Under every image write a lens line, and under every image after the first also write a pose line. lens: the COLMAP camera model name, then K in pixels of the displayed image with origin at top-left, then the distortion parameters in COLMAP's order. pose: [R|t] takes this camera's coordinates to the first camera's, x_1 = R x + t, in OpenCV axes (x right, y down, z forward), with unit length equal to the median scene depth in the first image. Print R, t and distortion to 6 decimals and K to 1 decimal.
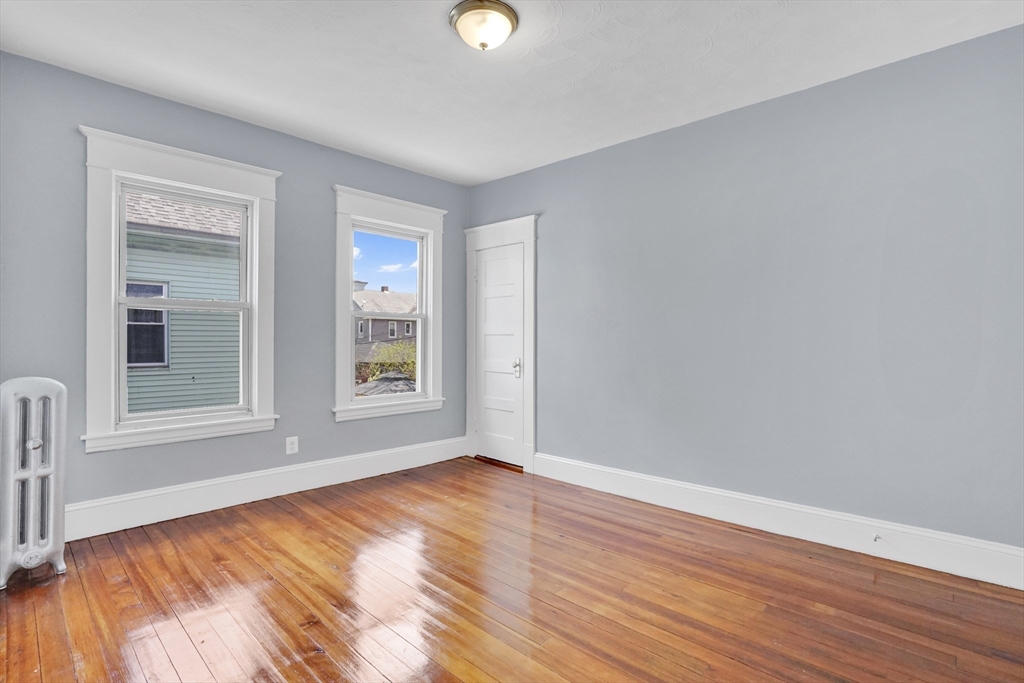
lens RADIAL K [[486.8, 0, 500.6], [0, 486.8, 339.1], [0, 0, 1]] dist [-0.061256, 0.021008]
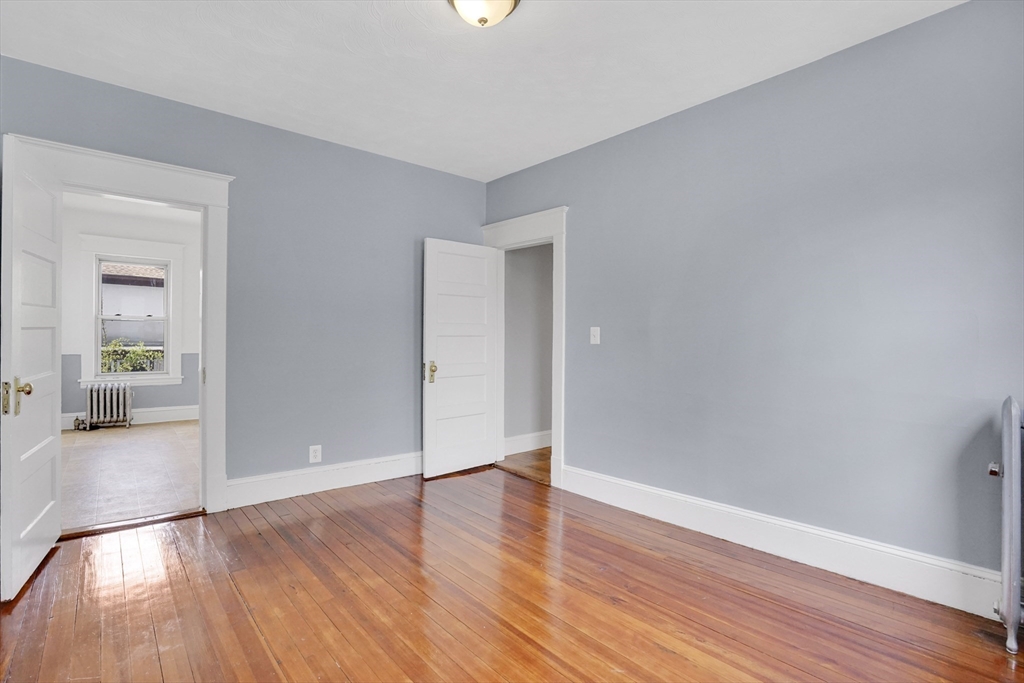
lens RADIAL K [[486.8, 0, 500.6], [0, 486.8, 339.1], [0, 0, 1]] dist [-0.061256, 0.021008]
pose [[-0.994711, -0.005080, 0.102584, -0.187570], [-0.004621, 0.999978, 0.004710, -0.010174], [-0.102606, 0.004211, -0.994713, 2.006281]]
